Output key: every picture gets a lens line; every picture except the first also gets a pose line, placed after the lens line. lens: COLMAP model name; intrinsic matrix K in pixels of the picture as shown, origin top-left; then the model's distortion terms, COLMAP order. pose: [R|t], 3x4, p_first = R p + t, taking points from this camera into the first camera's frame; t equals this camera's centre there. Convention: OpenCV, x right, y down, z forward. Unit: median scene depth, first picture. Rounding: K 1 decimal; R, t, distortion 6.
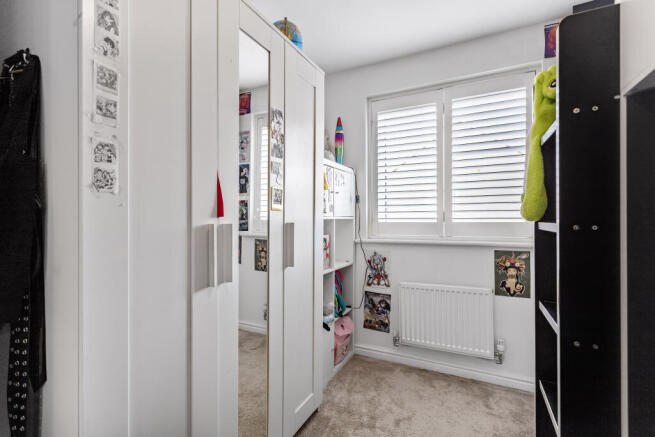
lens RADIAL K [[314.6, 0, 308.5], [0, 314.6, 218.6], [0, 0, 1]] dist [0.007090, -0.000756]
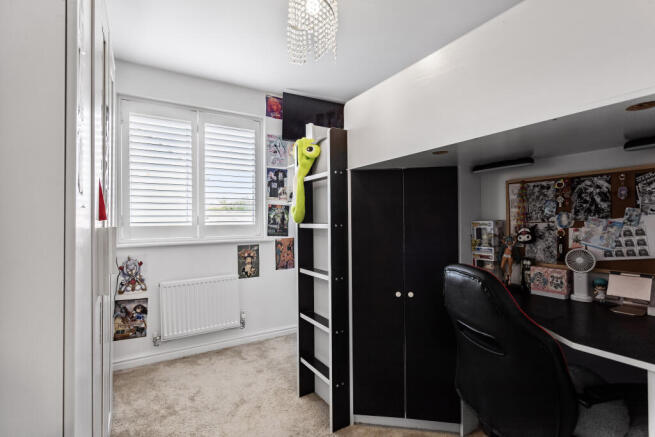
lens RADIAL K [[314.6, 0, 328.7], [0, 314.6, 216.6], [0, 0, 1]] dist [0.007090, -0.000756]
pose [[0.511132, 0.012279, 0.859415, -0.335980], [0.005246, 0.999835, -0.017405, 0.002248], [-0.859486, 0.013405, 0.510983, -0.019664]]
